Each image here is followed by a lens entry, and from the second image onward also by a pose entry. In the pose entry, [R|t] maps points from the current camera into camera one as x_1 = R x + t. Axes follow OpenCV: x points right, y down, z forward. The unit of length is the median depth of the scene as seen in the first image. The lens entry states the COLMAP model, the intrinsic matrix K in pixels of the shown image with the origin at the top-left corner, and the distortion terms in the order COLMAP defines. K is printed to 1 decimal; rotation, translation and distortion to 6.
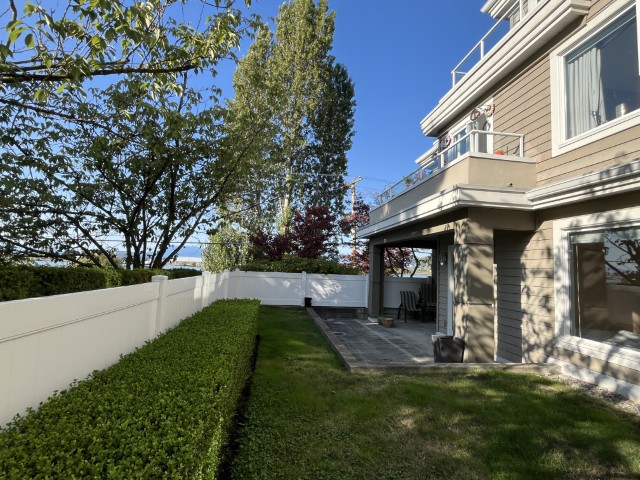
lens RADIAL K [[320.0, 0, 322.2], [0, 320.0, 237.0], [0, 0, 1]] dist [-0.005870, -0.000125]
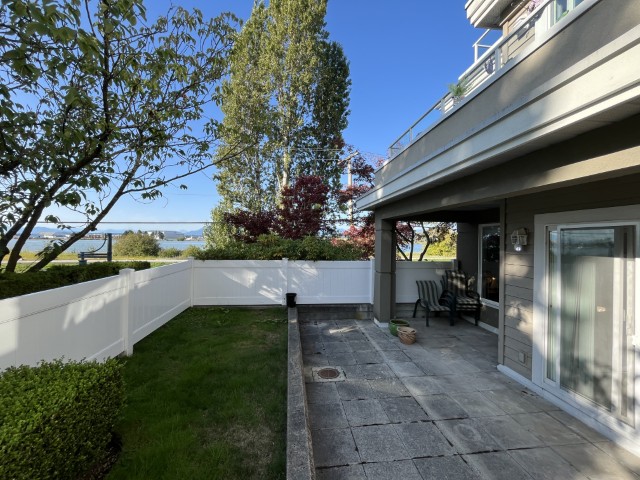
lens RADIAL K [[260.8, 0, 316.9], [0, 260.8, 239.0], [0, 0, 1]] dist [-0.003478, 0.000203]
pose [[0.999243, -0.023344, -0.031131, 0.015776], [0.025956, 0.995930, 0.086315, 0.006840], [0.028990, -0.087058, 0.995781, 0.181321]]
